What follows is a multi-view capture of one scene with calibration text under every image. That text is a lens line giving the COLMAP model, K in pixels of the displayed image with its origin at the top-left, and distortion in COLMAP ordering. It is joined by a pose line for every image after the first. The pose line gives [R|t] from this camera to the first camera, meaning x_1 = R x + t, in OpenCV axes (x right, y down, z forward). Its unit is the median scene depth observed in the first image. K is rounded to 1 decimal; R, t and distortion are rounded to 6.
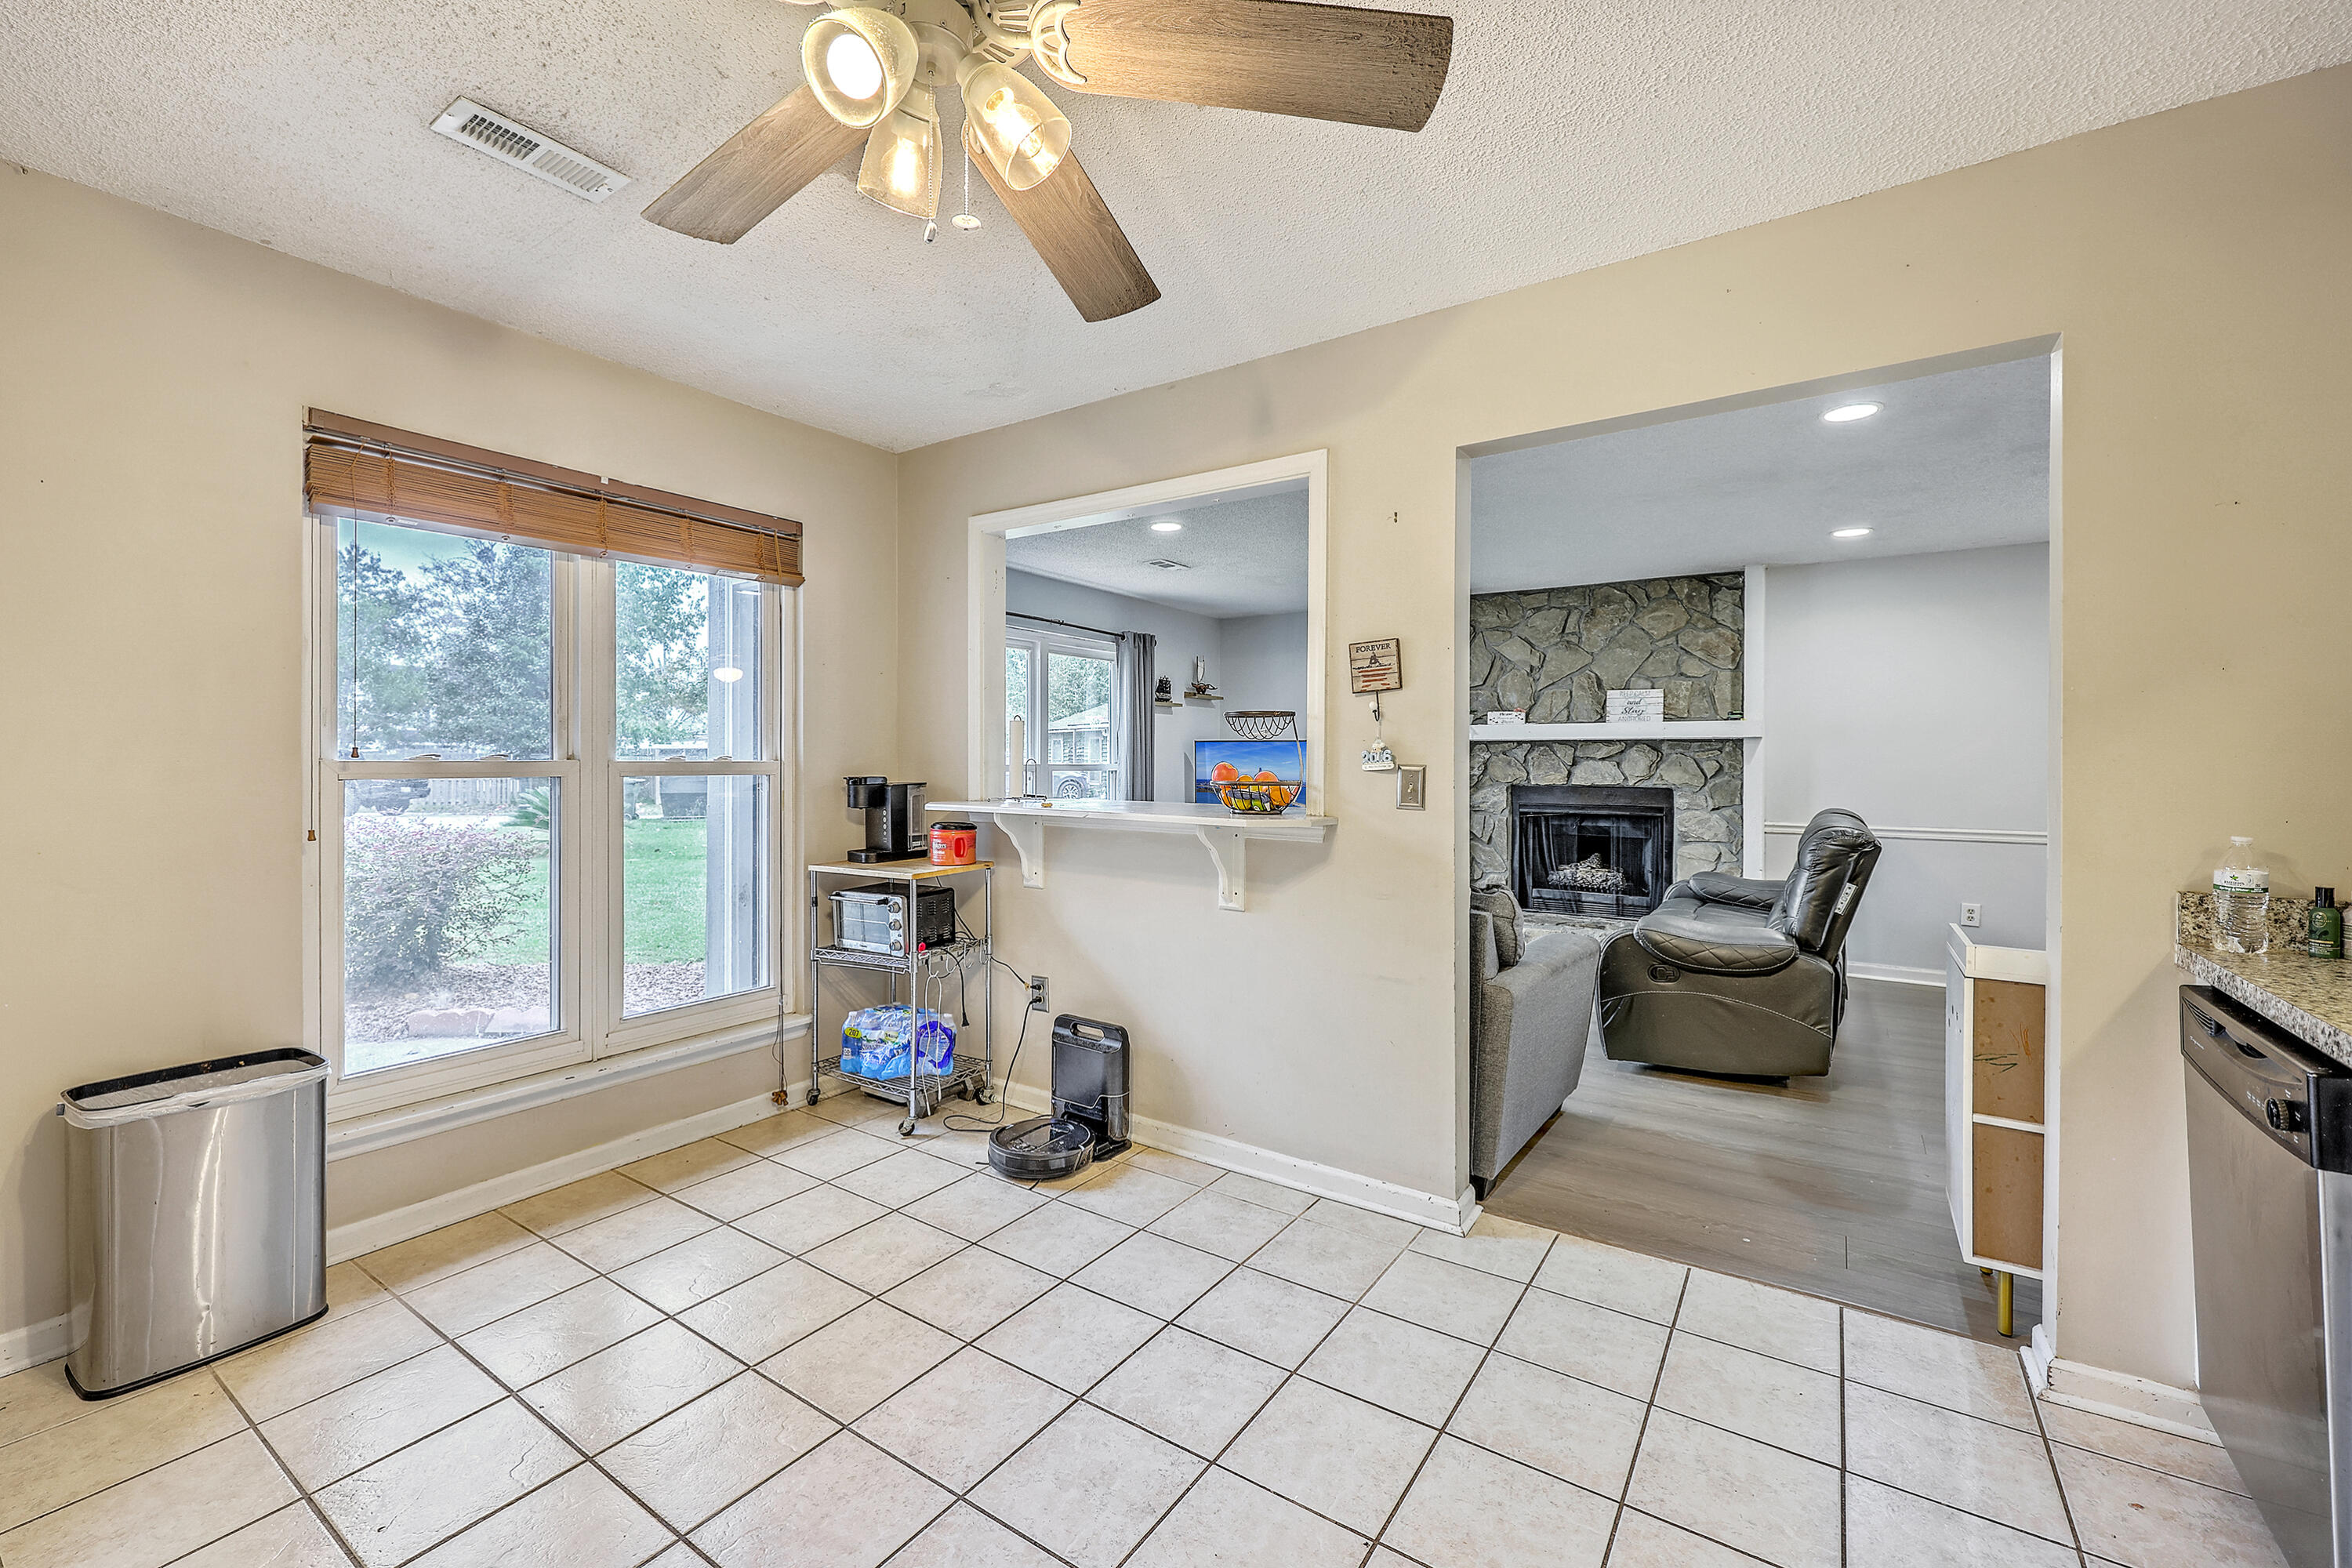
lens RADIAL K [[963.2, 0, 1175.0], [0, 963.2, 771.4], [0, 0, 1]] dist [0.000151, 0.000043]
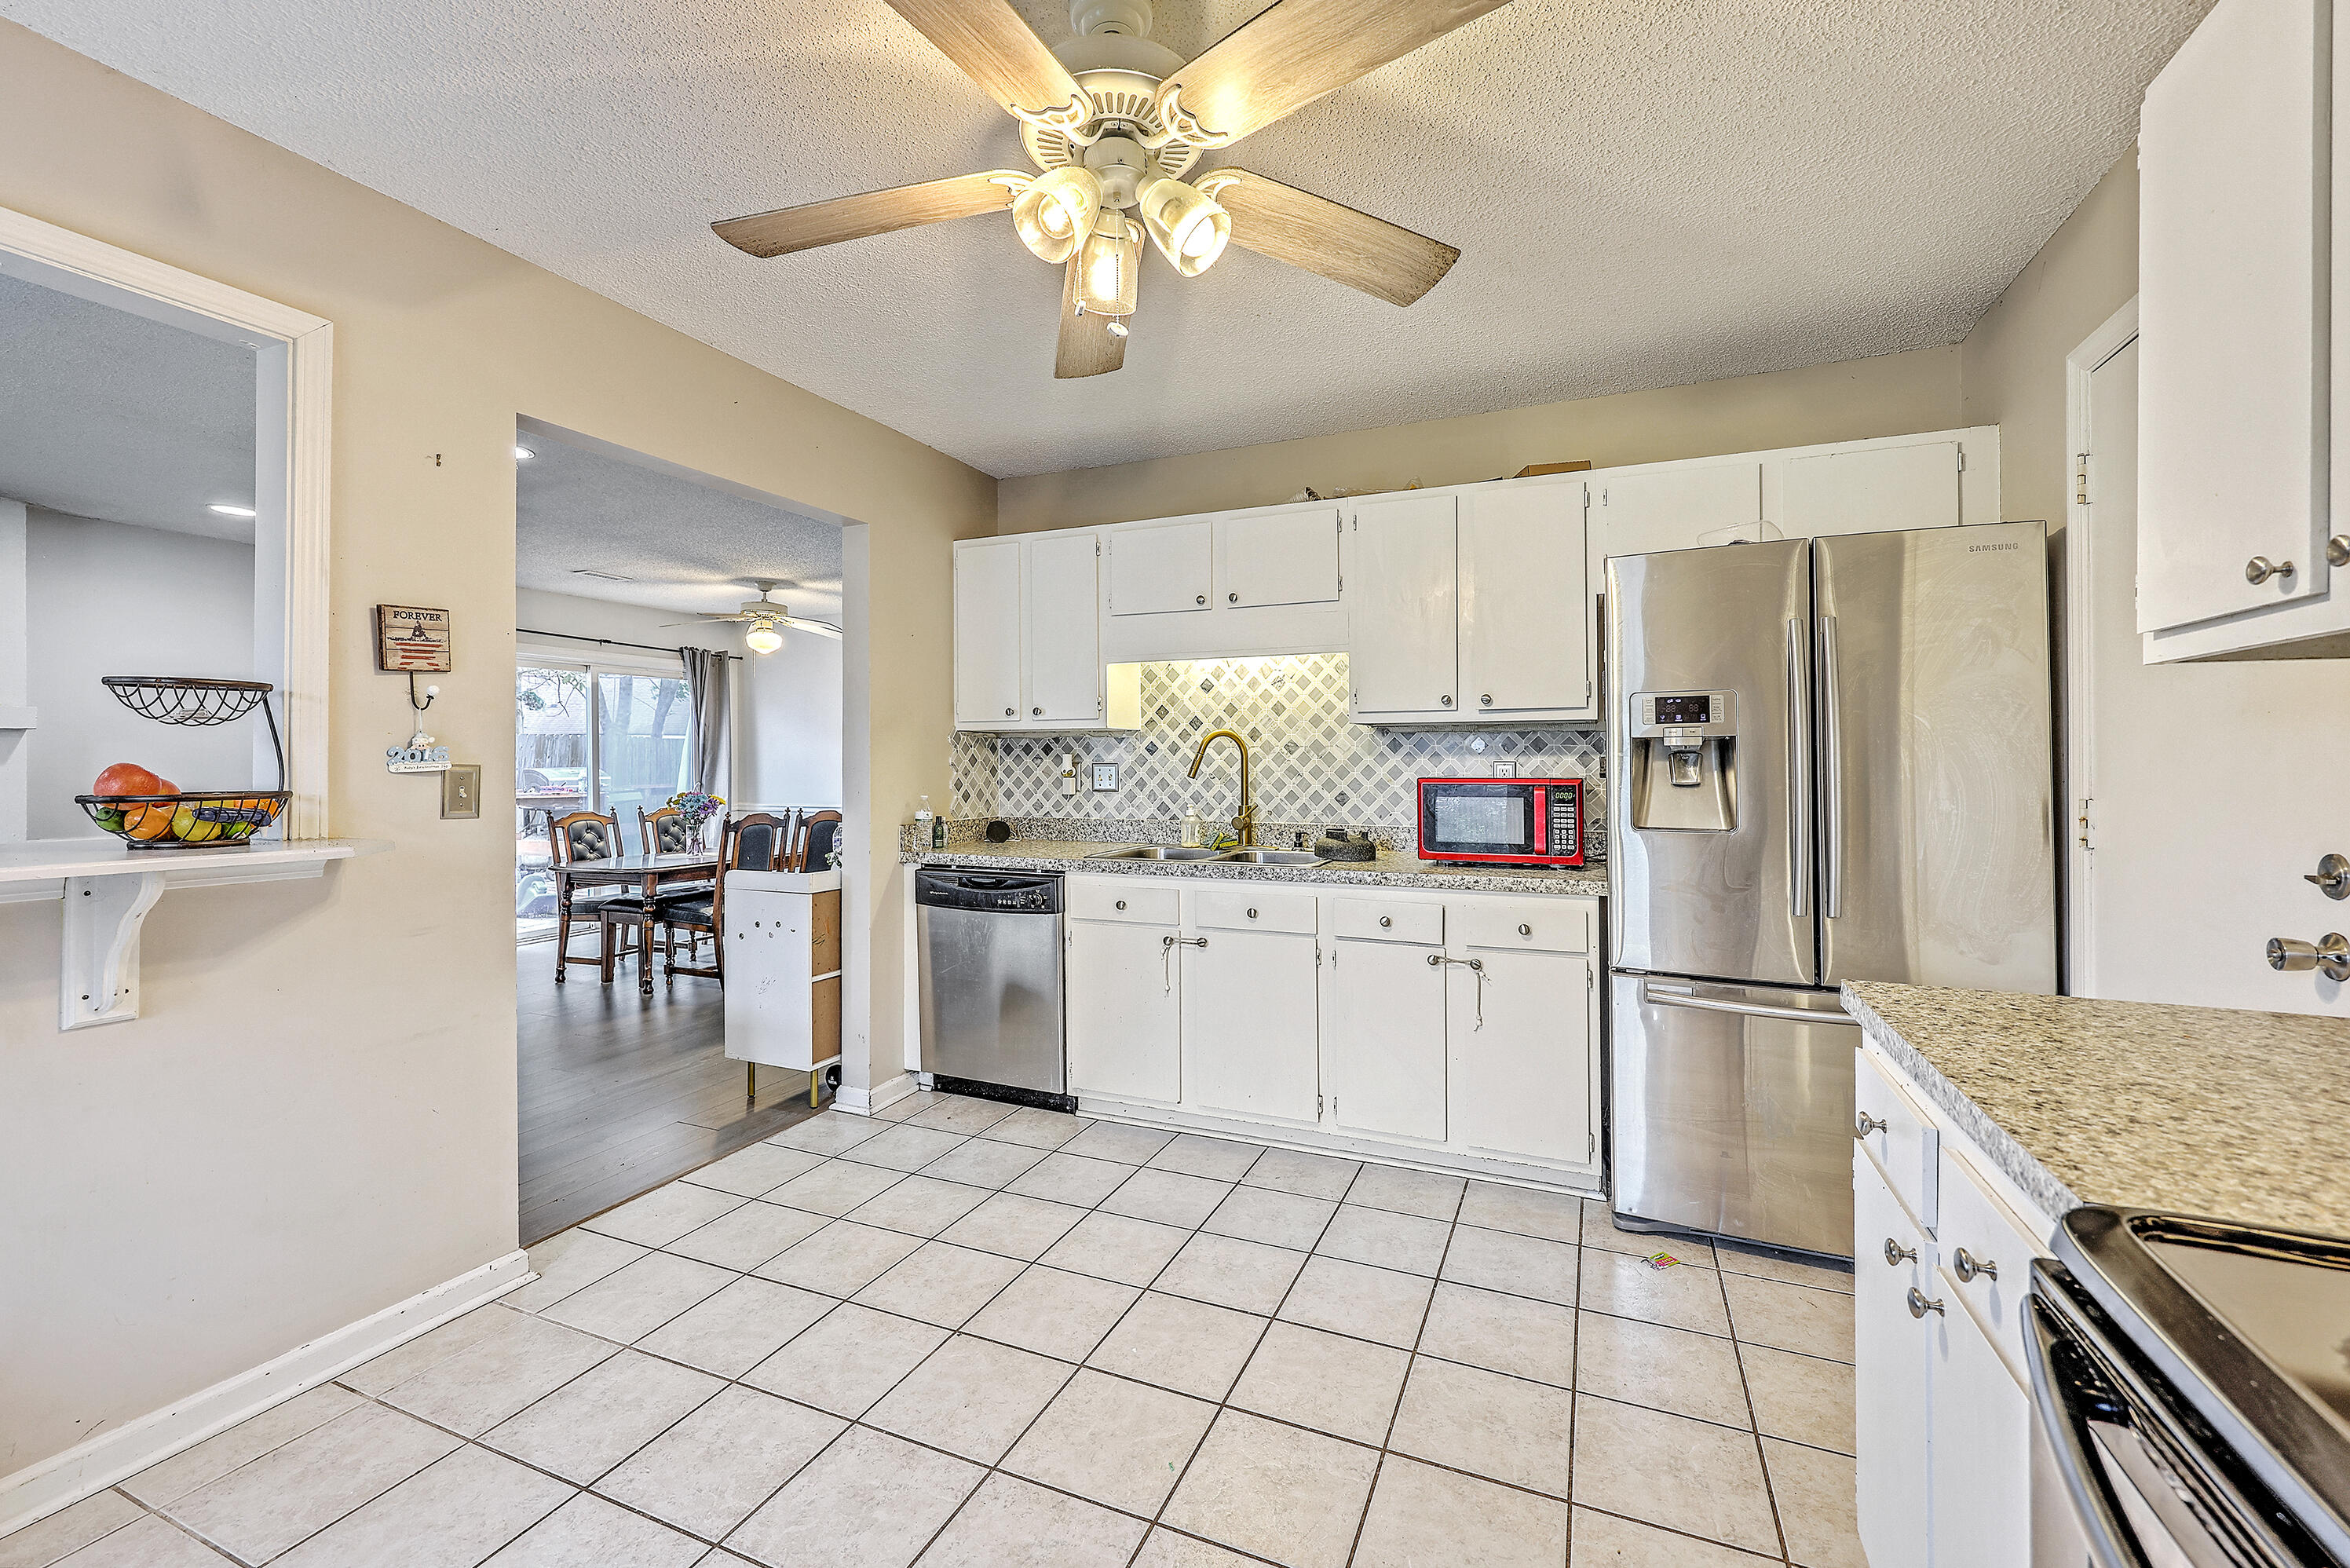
lens RADIAL K [[942.3, 0, 1206.7], [0, 942.3, 764.5], [0, 0, 1]] dist [-0.000238, 0.000011]
pose [[-0.210855, -0.003258, 0.977512, -0.685384], [0.007899, 0.999956, 0.005036, -0.006397], [-0.977485, 0.008783, -0.210820, 0.540126]]
